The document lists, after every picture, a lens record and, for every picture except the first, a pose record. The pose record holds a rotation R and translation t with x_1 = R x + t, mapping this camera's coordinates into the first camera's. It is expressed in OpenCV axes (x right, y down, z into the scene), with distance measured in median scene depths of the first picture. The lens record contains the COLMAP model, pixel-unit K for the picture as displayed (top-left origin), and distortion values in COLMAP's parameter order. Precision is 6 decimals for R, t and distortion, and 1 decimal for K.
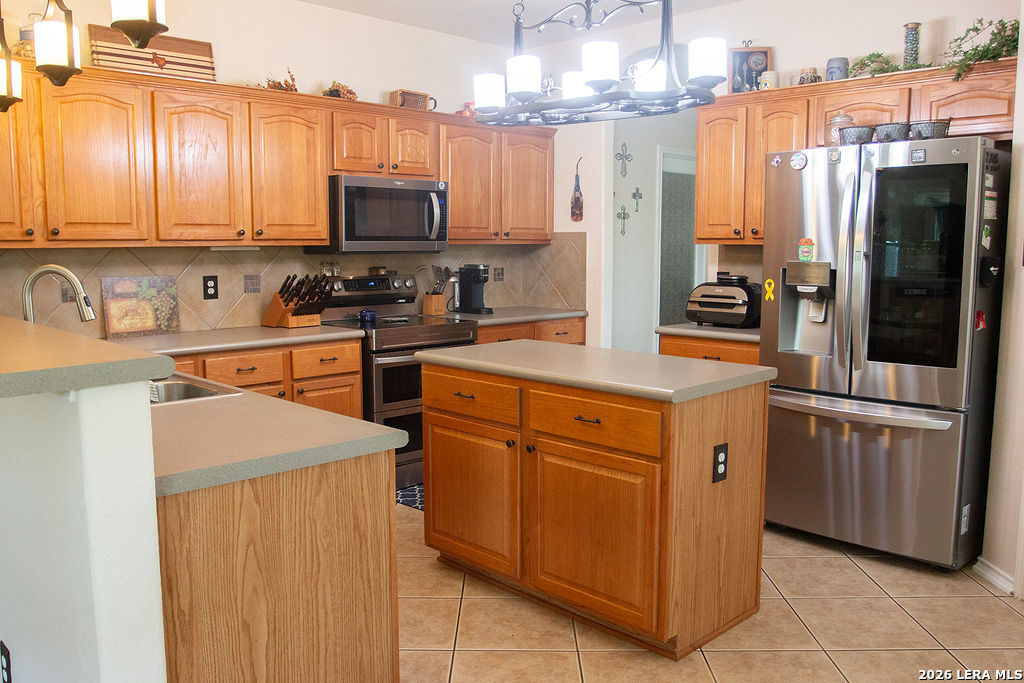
lens RADIAL K [[827.4, 0, 506.4], [0, 827.4, 340.8], [0, 0, 1]] dist [-0.082748, 0.052432]
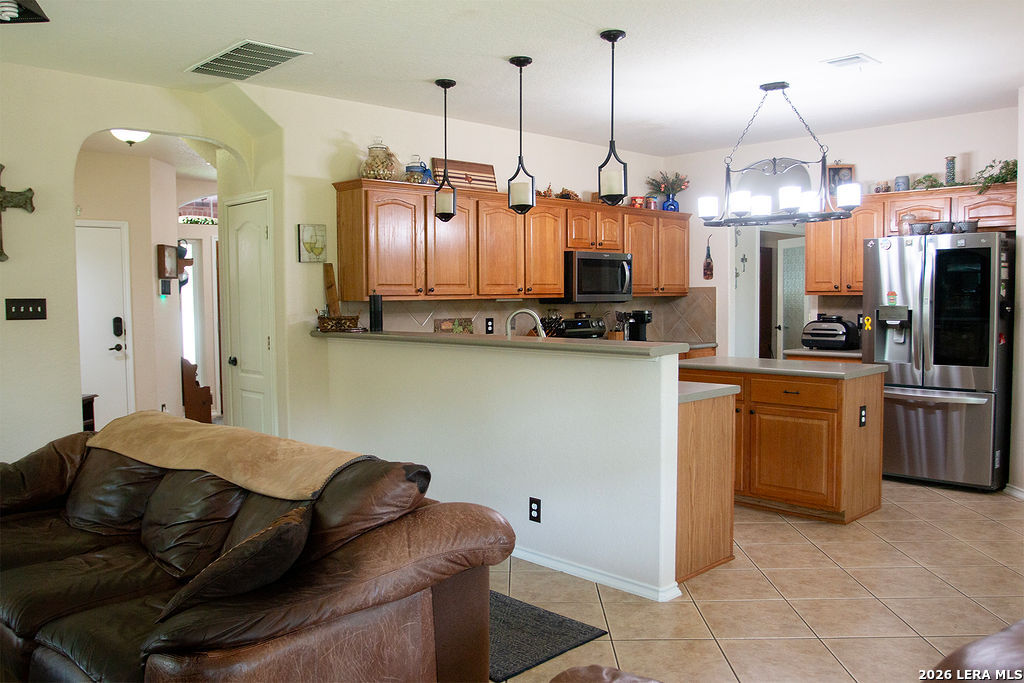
lens RADIAL K [[827.4, 0, 506.4], [0, 827.4, 340.8], [0, 0, 1]] dist [-0.082748, 0.052432]
pose [[0.999954, -0.007902, -0.005480, -0.372421], [0.007556, 0.998146, -0.060394, 0.061799], [0.005947, 0.060350, 0.998160, -0.585525]]
